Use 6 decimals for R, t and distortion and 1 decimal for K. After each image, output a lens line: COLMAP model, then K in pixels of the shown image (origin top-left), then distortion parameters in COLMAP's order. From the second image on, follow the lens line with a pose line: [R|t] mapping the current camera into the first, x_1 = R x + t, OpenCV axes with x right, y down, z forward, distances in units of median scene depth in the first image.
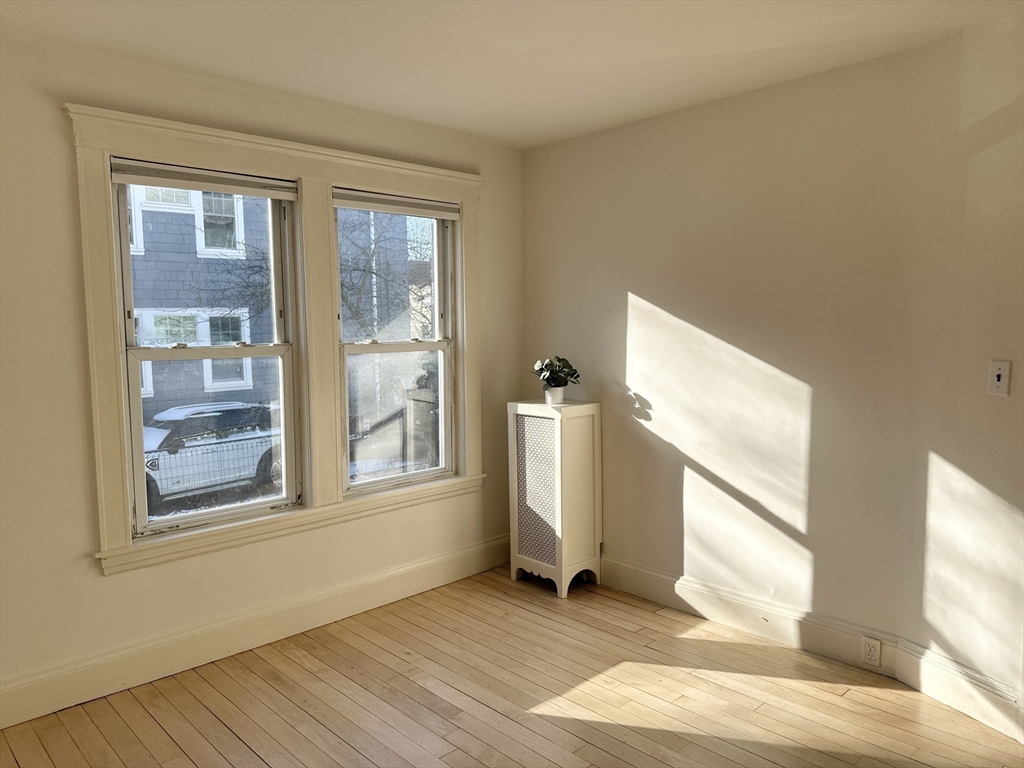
lens RADIAL K [[713.6, 0, 504.7], [0, 713.6, 390.1], [0, 0, 1]] dist [0.119307, -0.168094]
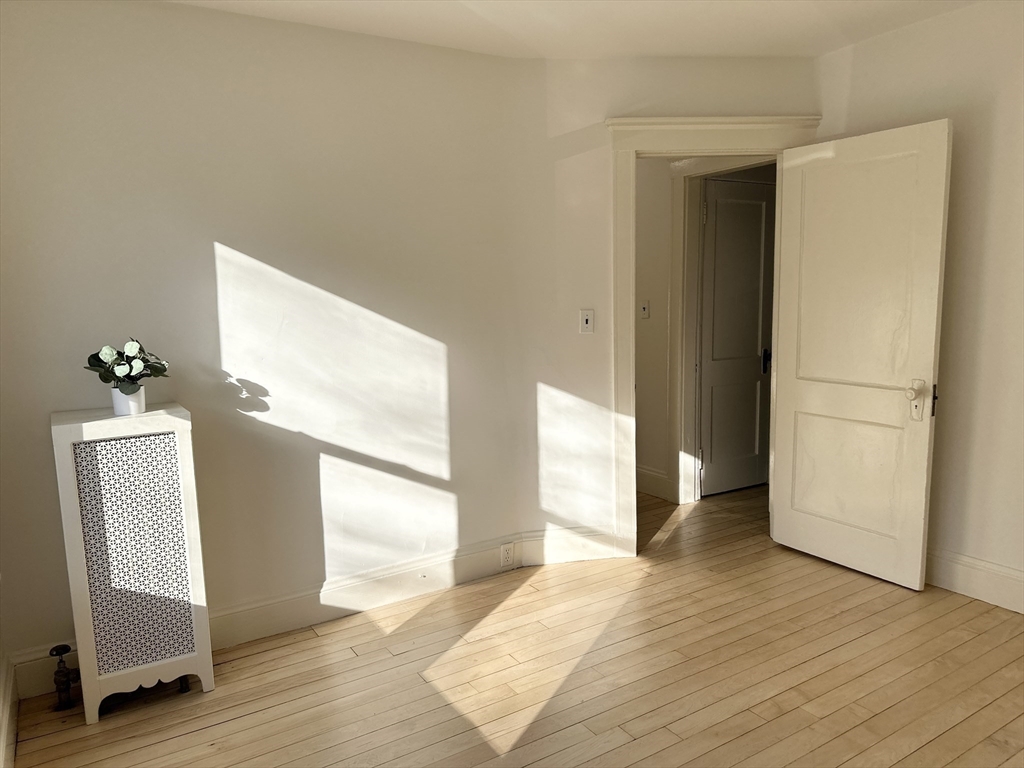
lens RADIAL K [[733.7, 0, 501.6], [0, 733.7, 390.2], [0, 0, 1]] dist [0.100179, -0.139751]
pose [[0.201167, -0.126110, 0.971405, -0.564202], [0.111025, 0.988223, 0.105301, -0.038535], [-0.973245, 0.086667, 0.212800, 0.611268]]
